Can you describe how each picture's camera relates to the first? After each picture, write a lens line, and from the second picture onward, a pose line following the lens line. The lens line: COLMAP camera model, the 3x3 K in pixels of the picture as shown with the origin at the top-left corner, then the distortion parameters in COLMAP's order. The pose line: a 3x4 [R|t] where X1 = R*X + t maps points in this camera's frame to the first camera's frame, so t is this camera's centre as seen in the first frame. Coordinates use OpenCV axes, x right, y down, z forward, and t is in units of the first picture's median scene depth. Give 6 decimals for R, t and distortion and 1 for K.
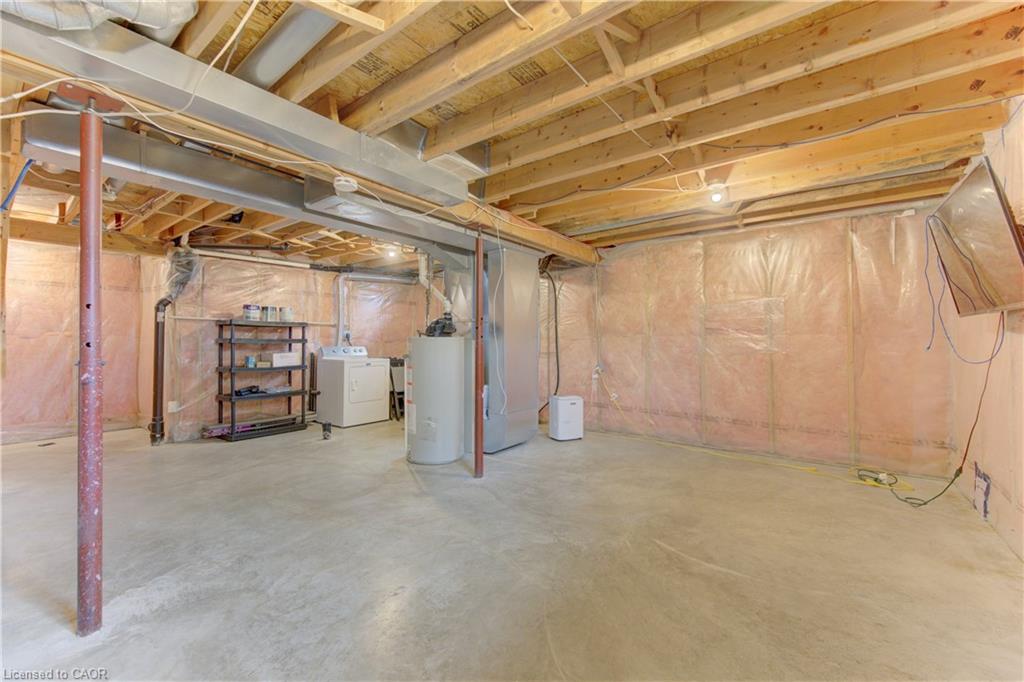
lens RADIAL K [[407.3, 0, 517.2], [0, 407.3, 340.0], [0, 0, 1]] dist [-0.001953, -0.000561]
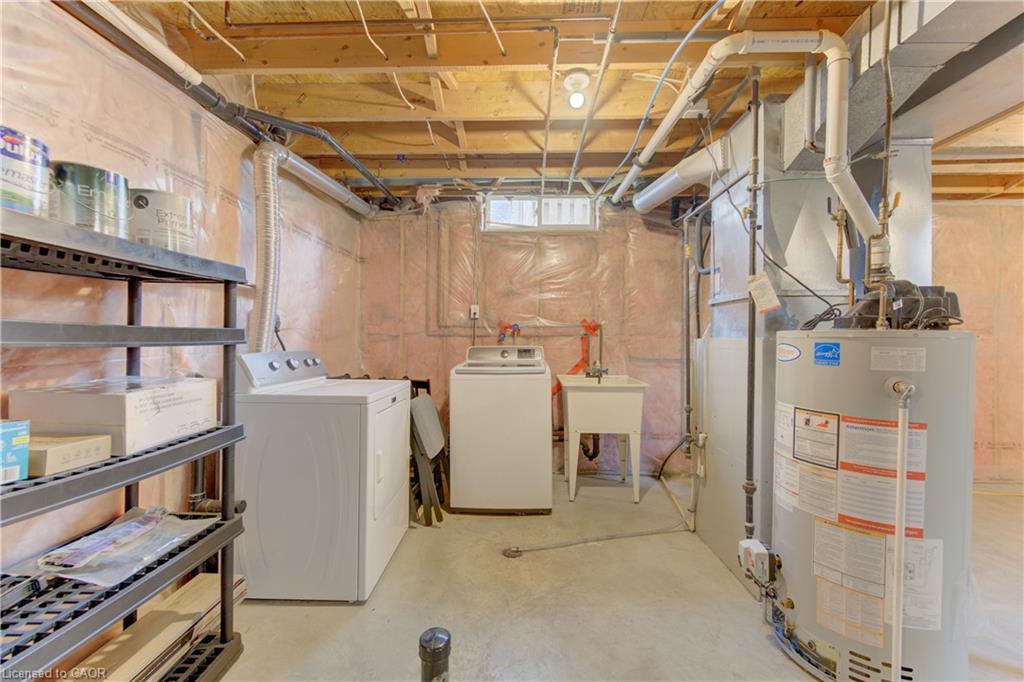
lens RADIAL K [[407.3, 0, 510.9], [0, 407.3, 342.8], [0, 0, 1]] dist [-0.001953, -0.000561]
pose [[0.824238, 0.002425, 0.566239, -0.755400], [-0.010675, 0.999880, 0.011256, 0.002372], [-0.566144, -0.015322, 0.824164, 1.010862]]
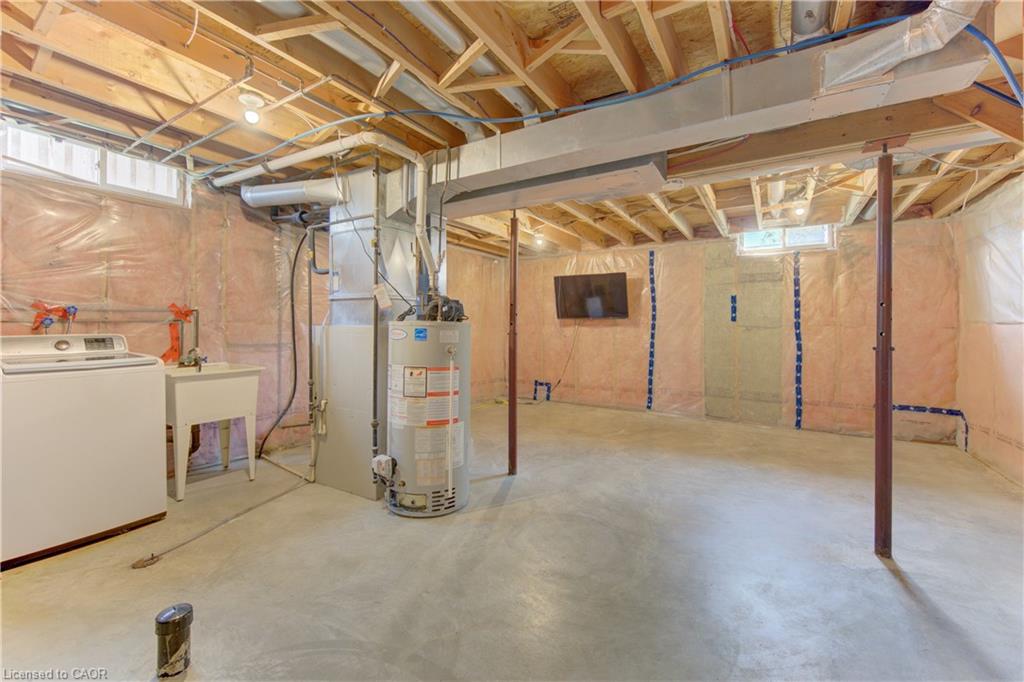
lens RADIAL K [[437.5, 0, 515.4], [0, 437.5, 333.3], [0, 0, 1]] dist [-0.000864, -0.000136]
pose [[-0.098693, -0.012178, 0.995043, -1.078096], [-0.009565, 0.999891, 0.011289, 0.001735], [-0.995072, -0.008404, -0.098798, 1.077236]]
